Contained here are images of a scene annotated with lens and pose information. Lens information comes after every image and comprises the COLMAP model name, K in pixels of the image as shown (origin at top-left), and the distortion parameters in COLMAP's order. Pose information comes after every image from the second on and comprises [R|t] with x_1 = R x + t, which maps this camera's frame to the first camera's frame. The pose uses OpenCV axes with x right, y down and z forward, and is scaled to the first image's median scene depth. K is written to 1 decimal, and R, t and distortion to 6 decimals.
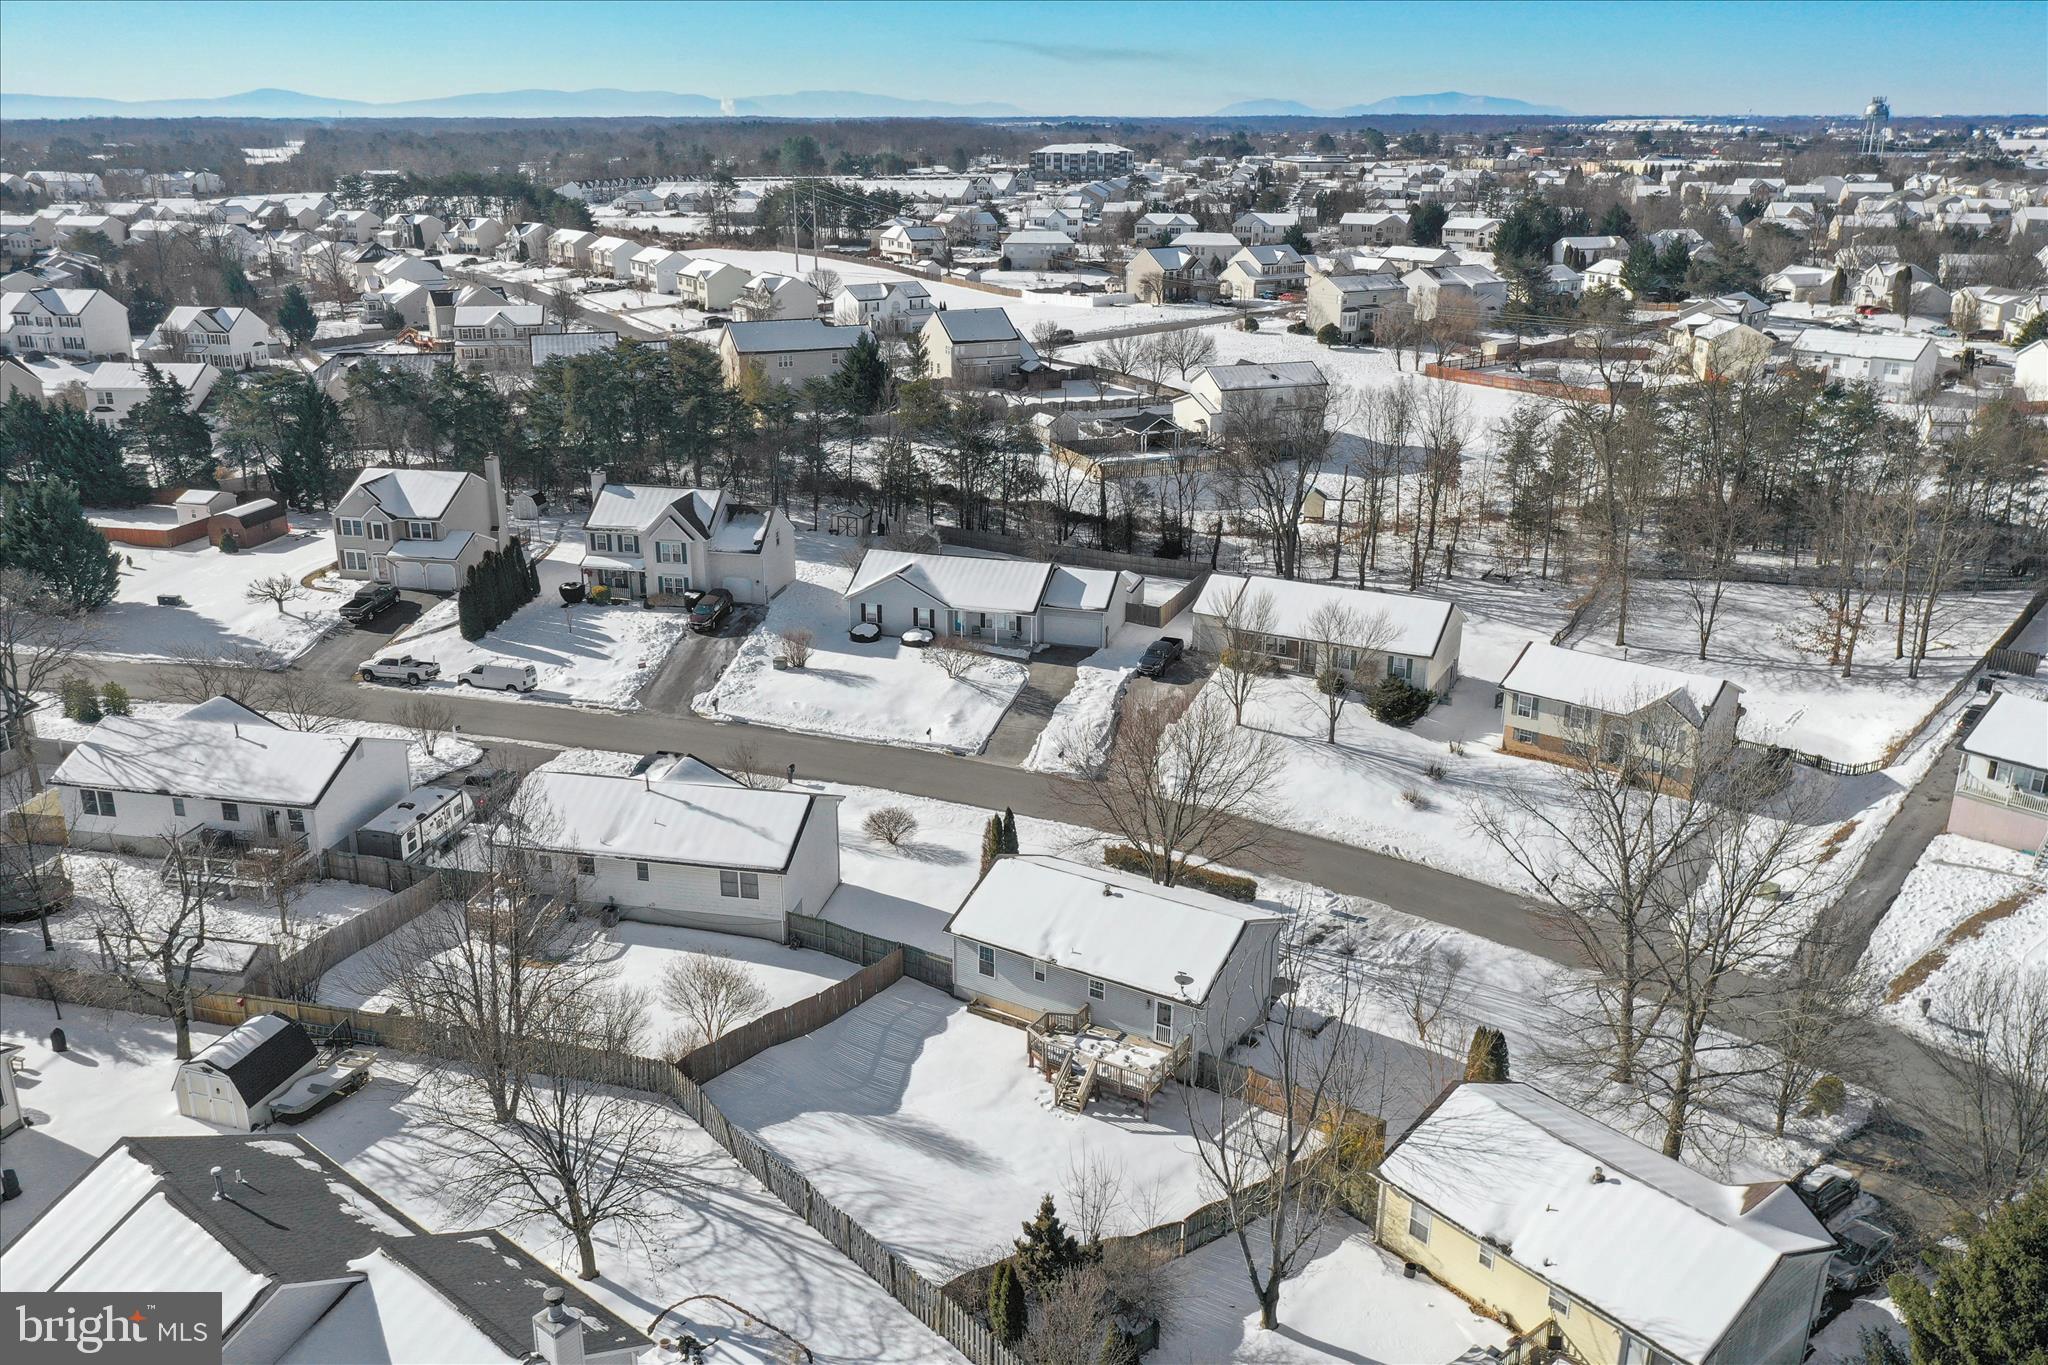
lens RADIAL K [[1620.1, 0, 1012.1], [0, 1620.1, 689.8], [0, 0, 1]] dist [-0.002532, -0.007325]
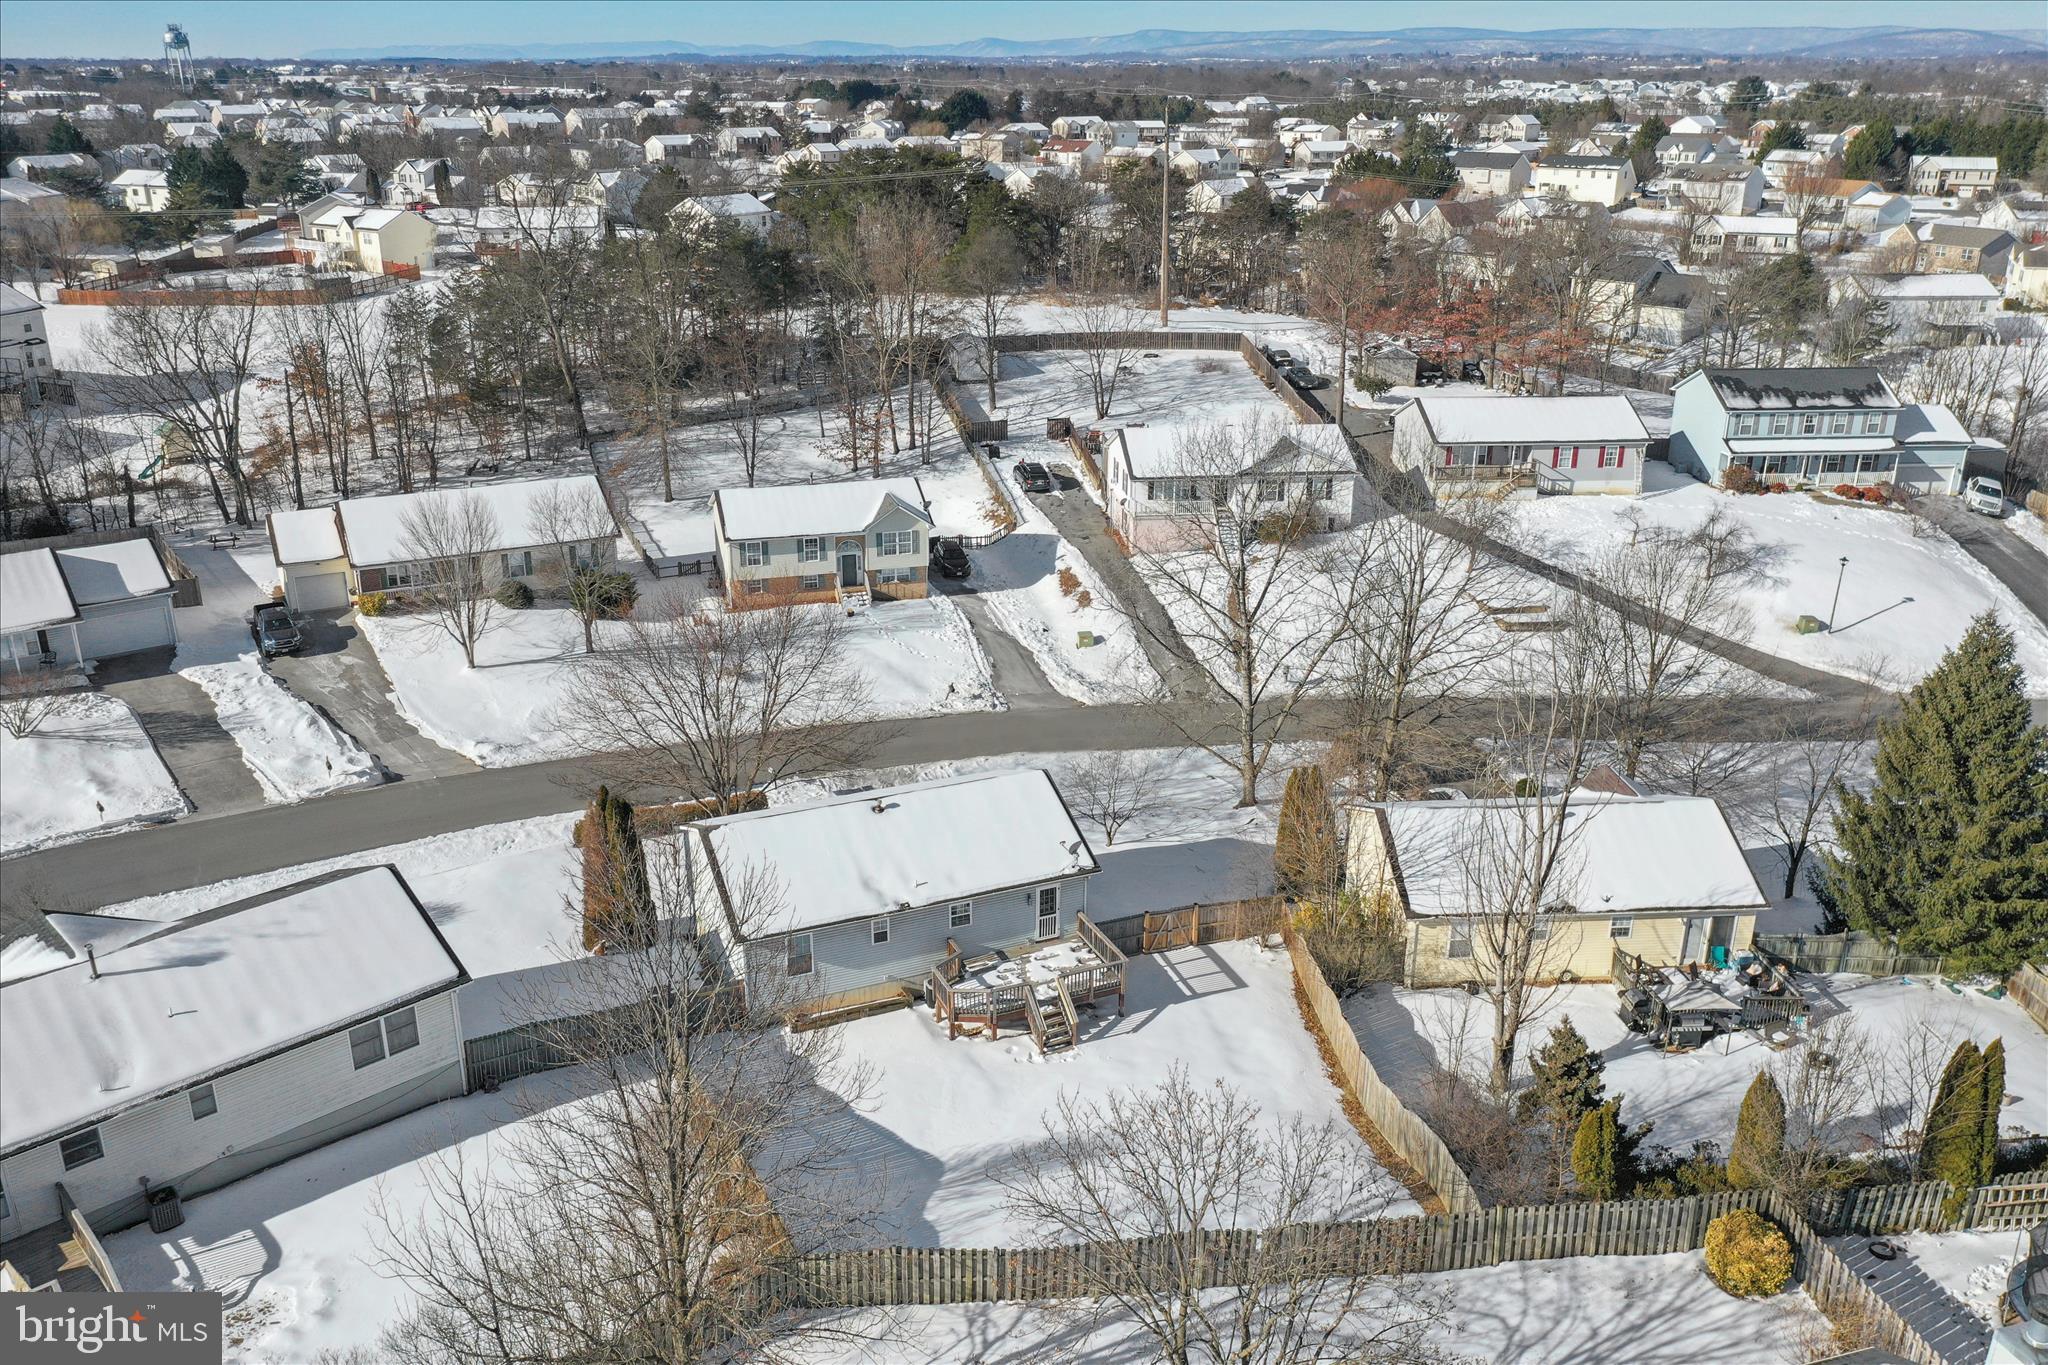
lens RADIAL K [[1620.1, 0, 1012.1], [0, 1620.1, 689.8], [0, 0, 1]] dist [-0.002532, -0.007325]
pose [[0.567534, -0.292170, 0.769767, -0.452682], [0.271480, 0.949042, 0.160058, -0.032758], [-0.777305, 0.118138, 0.617932, 0.435217]]
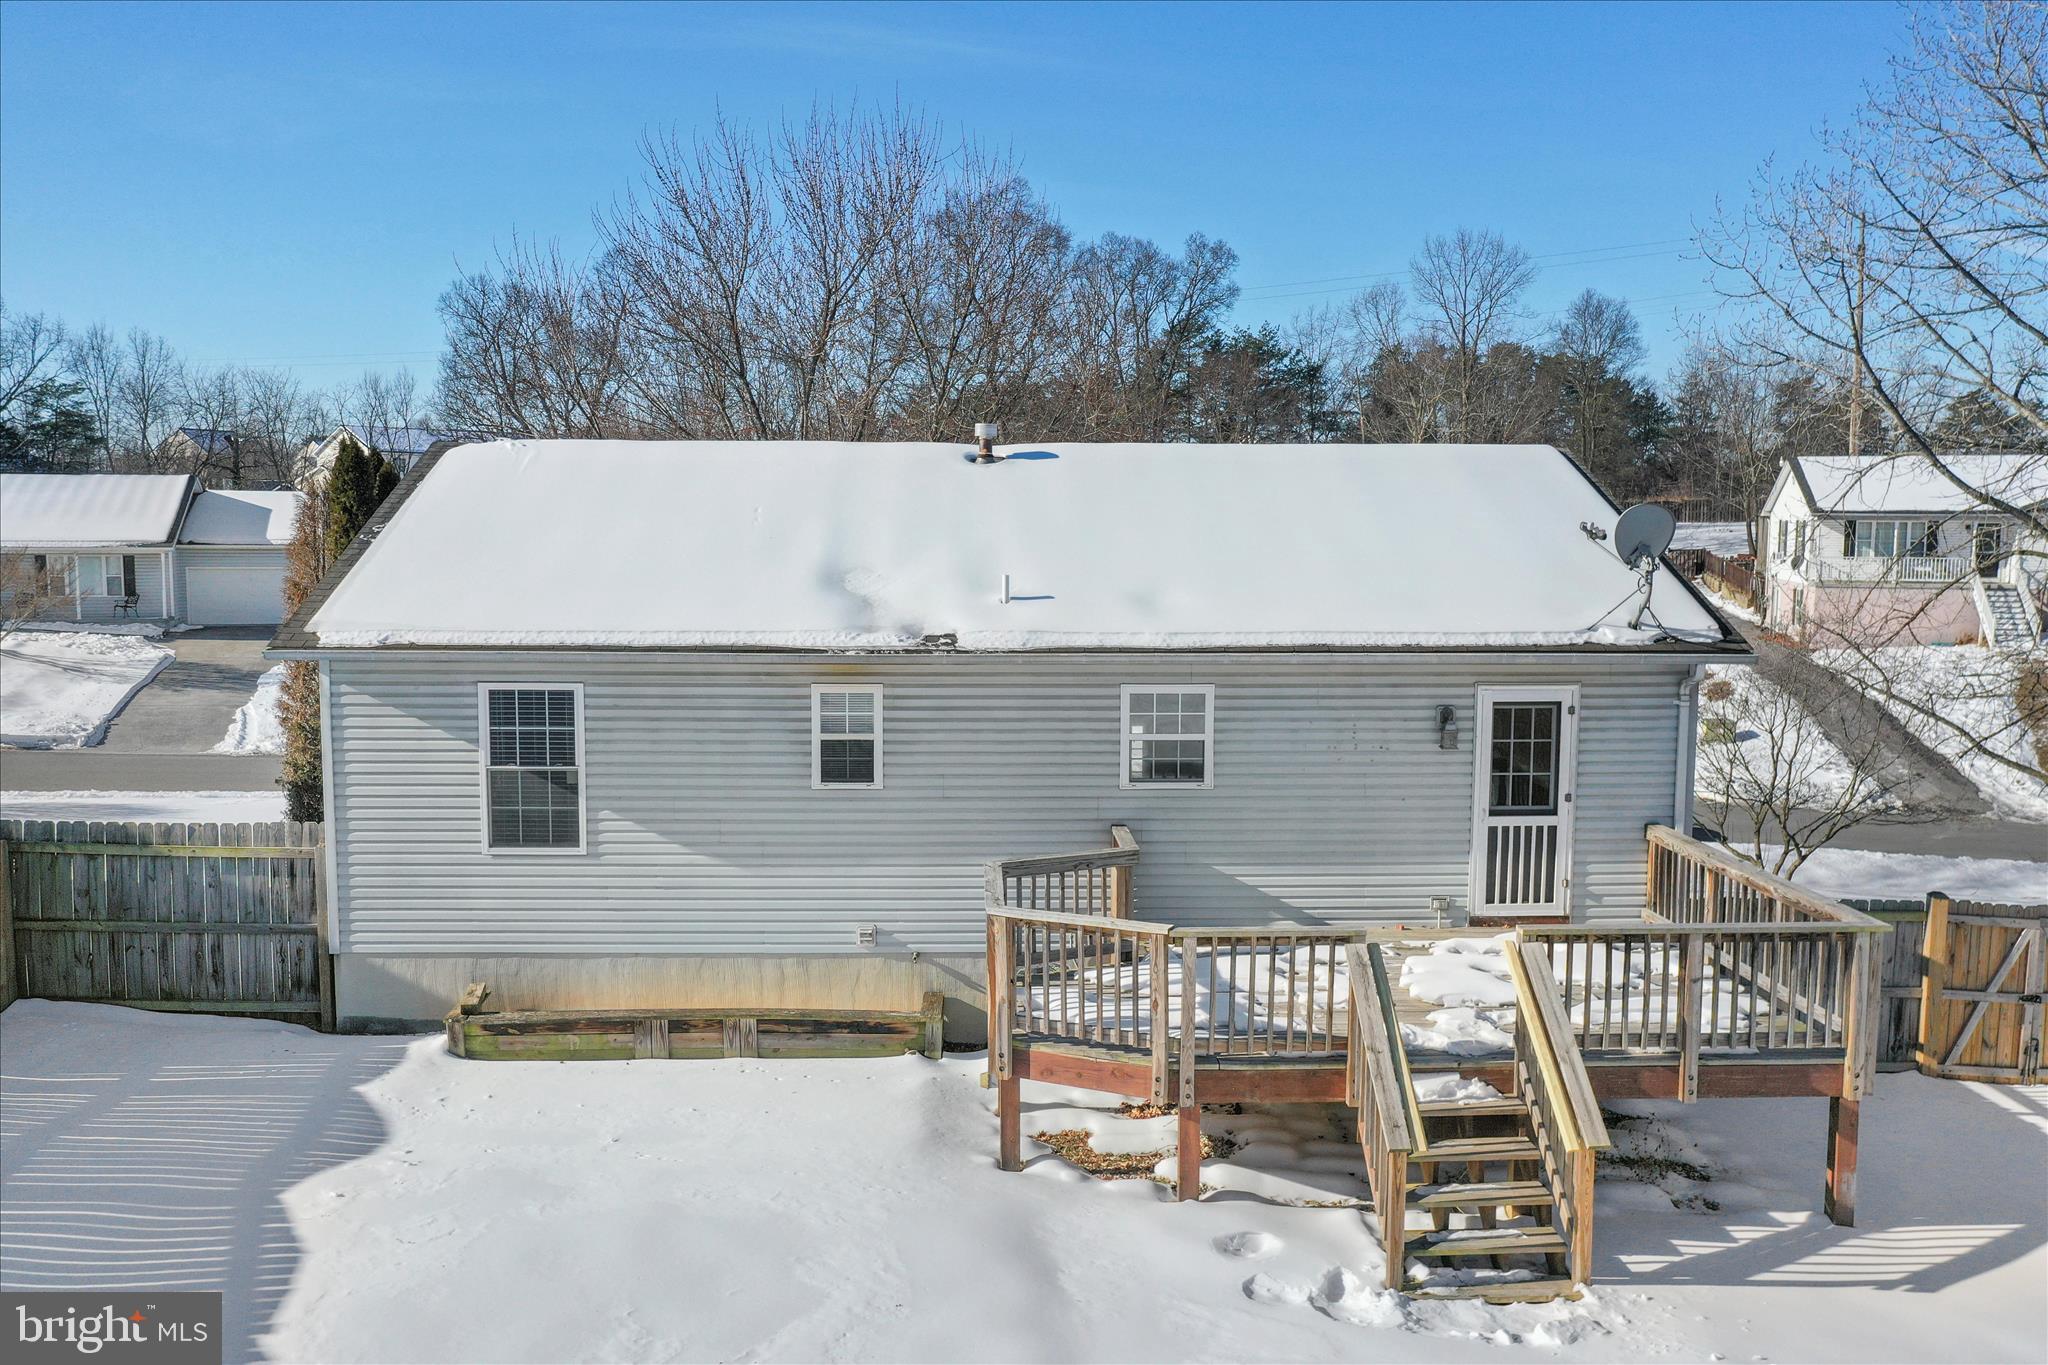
lens RADIAL K [[1620.1, 0, 1012.1], [0, 1620.1, 689.8], [0, 0, 1]] dist [-0.002532, -0.007325]
pose [[0.831432, -0.060840, 0.552285, -0.070389], [0.184055, 0.968025, -0.170446, 0.189434], [-0.524256, 0.243365, 0.816045, 0.754257]]
